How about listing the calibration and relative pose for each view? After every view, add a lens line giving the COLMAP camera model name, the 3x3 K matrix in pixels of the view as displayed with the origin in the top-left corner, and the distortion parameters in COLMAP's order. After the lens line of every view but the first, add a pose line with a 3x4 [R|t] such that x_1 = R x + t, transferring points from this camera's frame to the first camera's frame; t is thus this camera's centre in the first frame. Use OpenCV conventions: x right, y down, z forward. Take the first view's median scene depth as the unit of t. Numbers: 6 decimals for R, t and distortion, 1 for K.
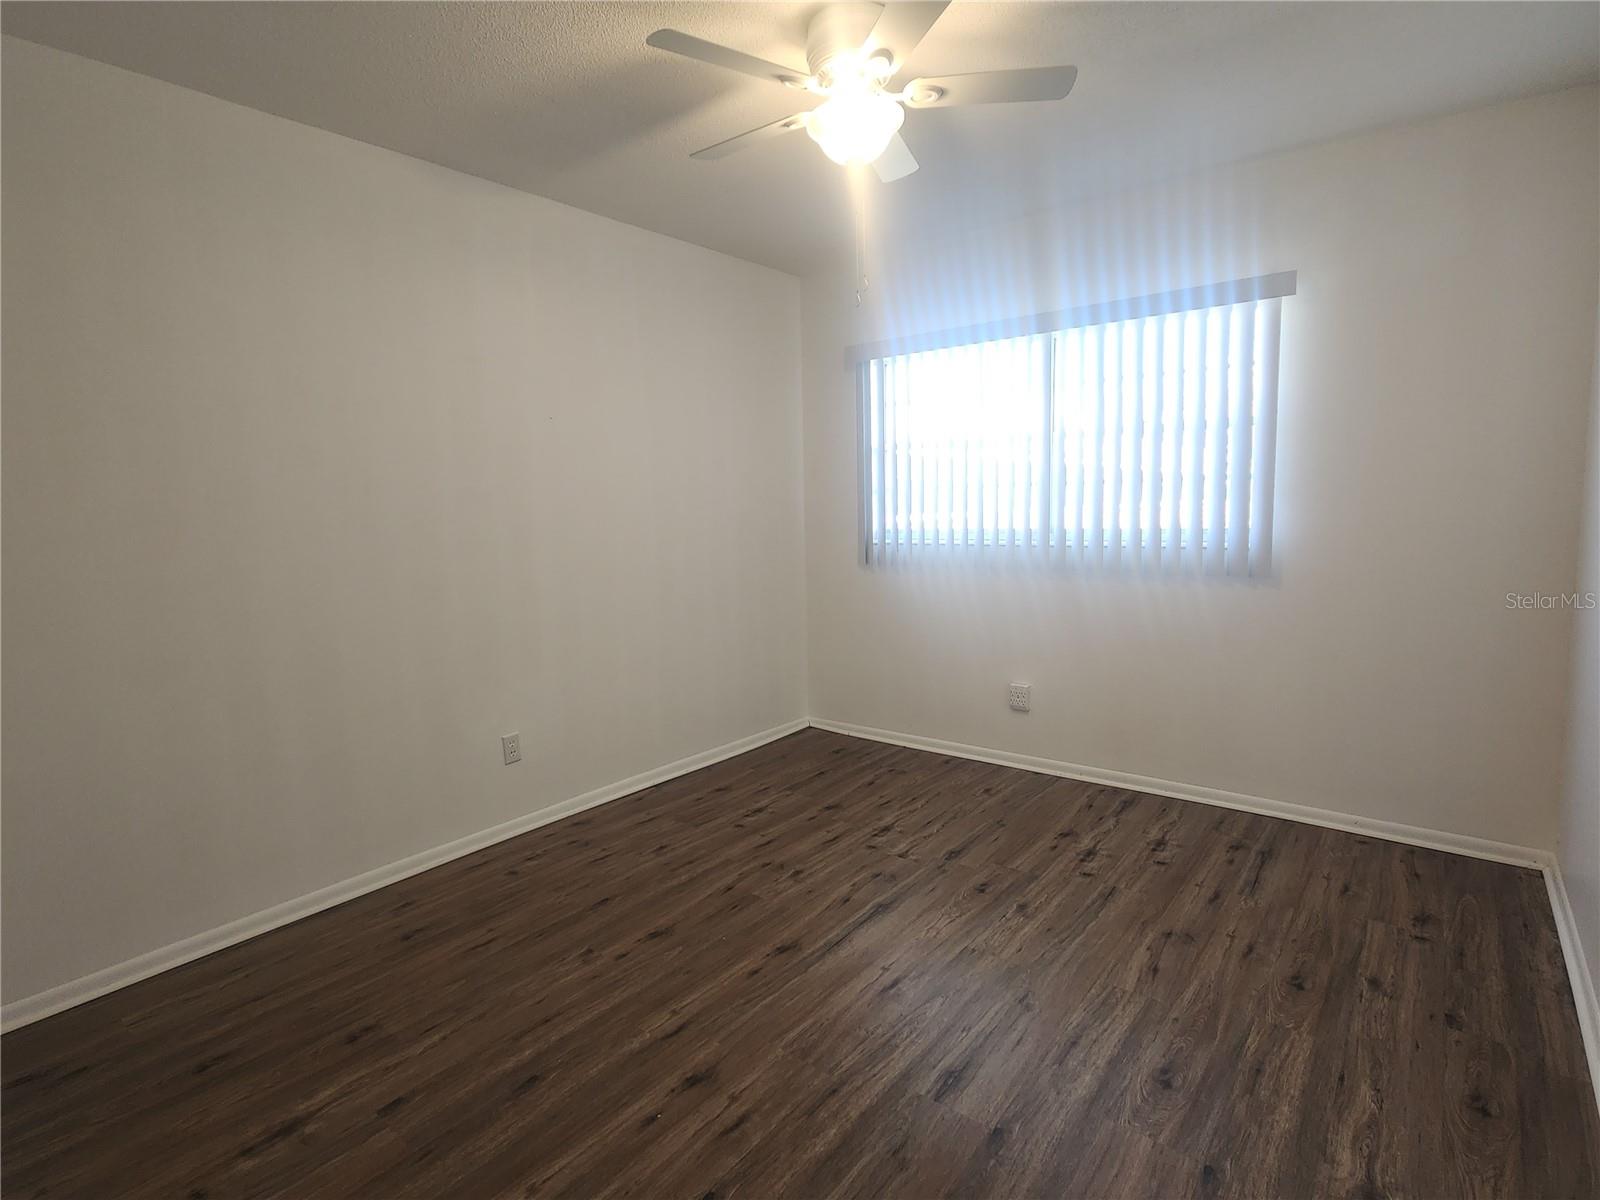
lens RADIAL K [[810.1, 0, 797.2], [0, 810.1, 604.0], [0, 0, 1]] dist [0.006189, -0.000949]
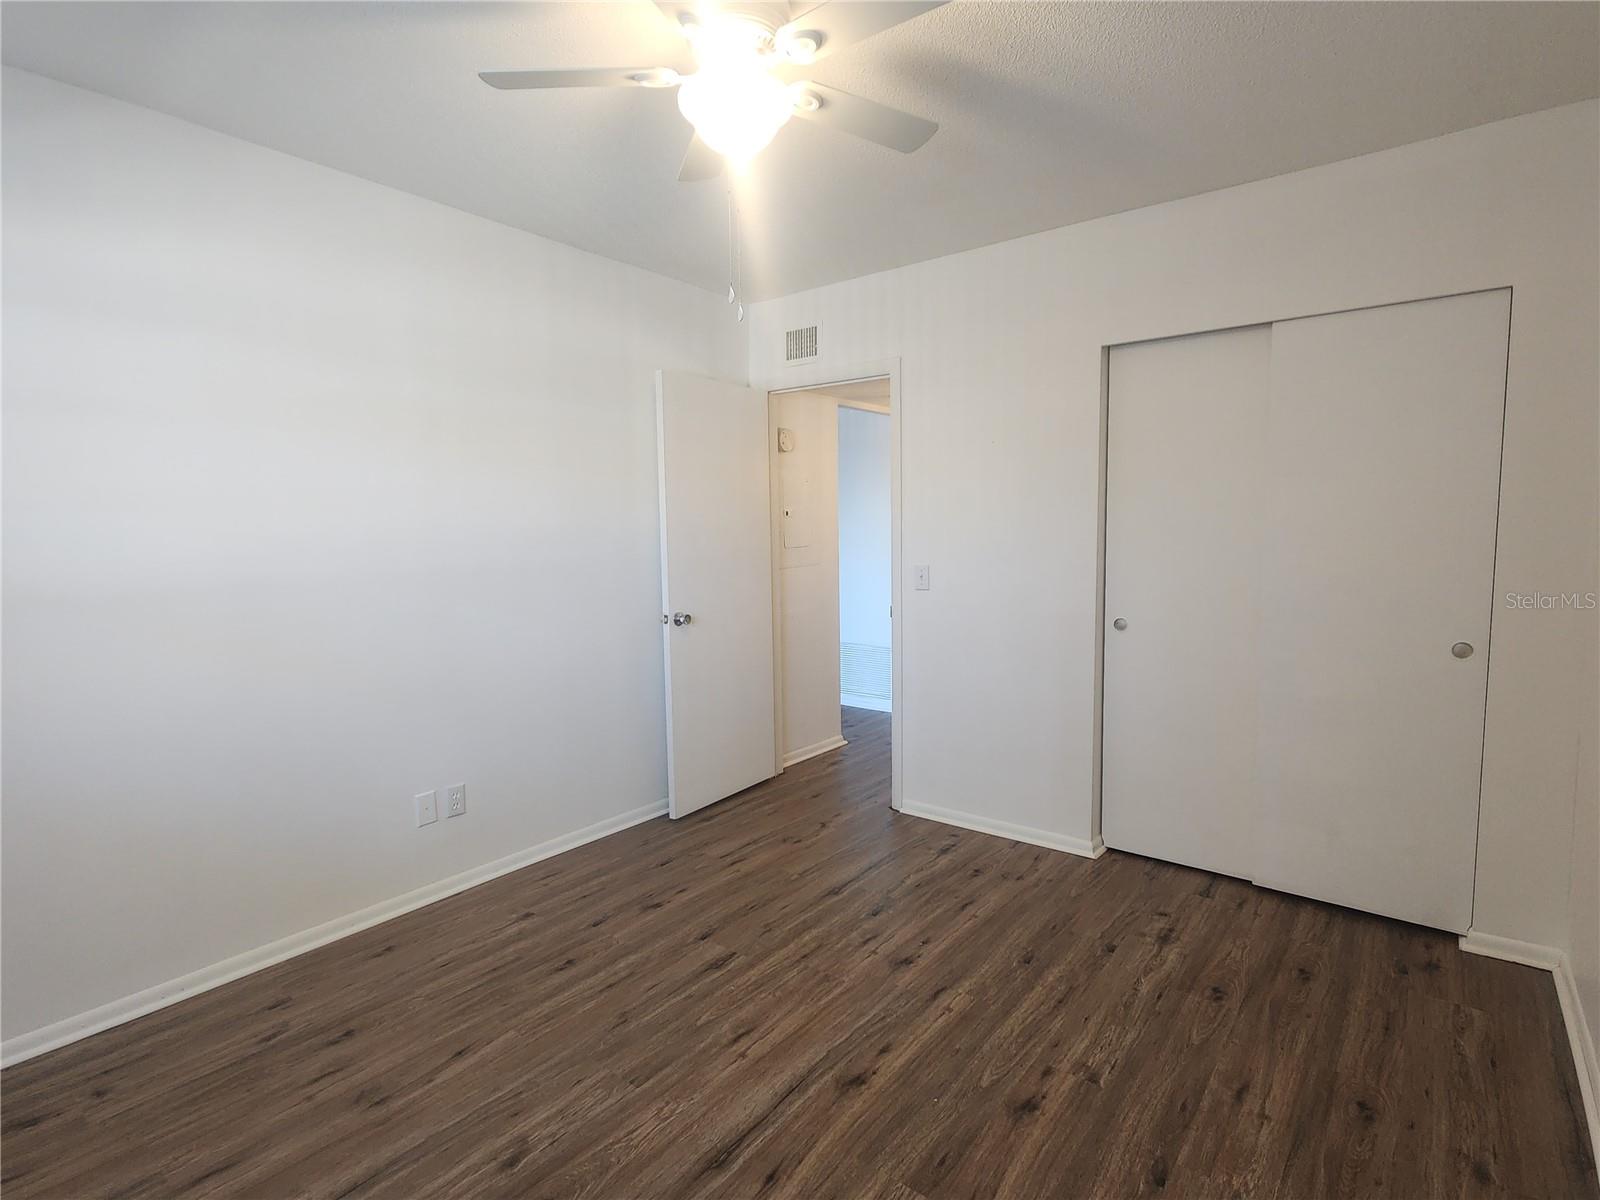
lens RADIAL K [[810.1, 0, 801.8], [0, 810.1, 598.0], [0, 0, 1]] dist [0.006189, -0.000949]
pose [[-0.999181, 0.040248, -0.004060, 0.025465], [0.038451, 0.976121, 0.213797, -0.266023], [0.012568, 0.213466, -0.976870, 1.898368]]
